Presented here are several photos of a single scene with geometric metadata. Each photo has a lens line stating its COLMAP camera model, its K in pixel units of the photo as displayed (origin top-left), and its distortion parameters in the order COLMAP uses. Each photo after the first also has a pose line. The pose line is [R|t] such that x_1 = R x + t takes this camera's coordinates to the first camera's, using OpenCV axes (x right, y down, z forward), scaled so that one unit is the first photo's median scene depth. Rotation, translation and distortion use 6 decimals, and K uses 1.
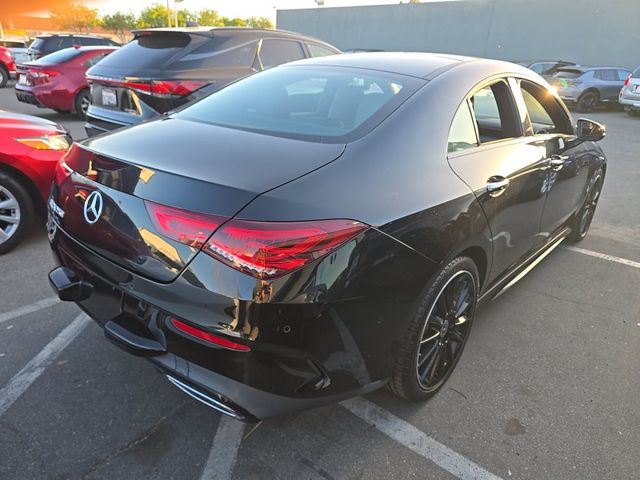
lens RADIAL K [[436.4, 0, 320.4], [0, 436.4, 241.9], [0, 0, 1]] dist [0.013548, -0.014567]
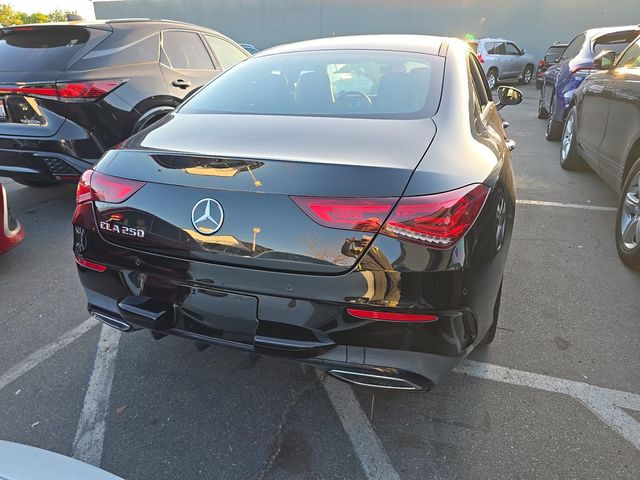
lens RADIAL K [[436.4, 0, 318.7], [0, 436.4, 239.9], [0, 0, 1]] dist [0.013548, -0.014567]
pose [[0.935245, -0.183113, 0.302963, -0.218771], [0.179036, 0.982970, 0.041431, -0.009651], [-0.305390, 0.015494, 0.952101, 0.027390]]
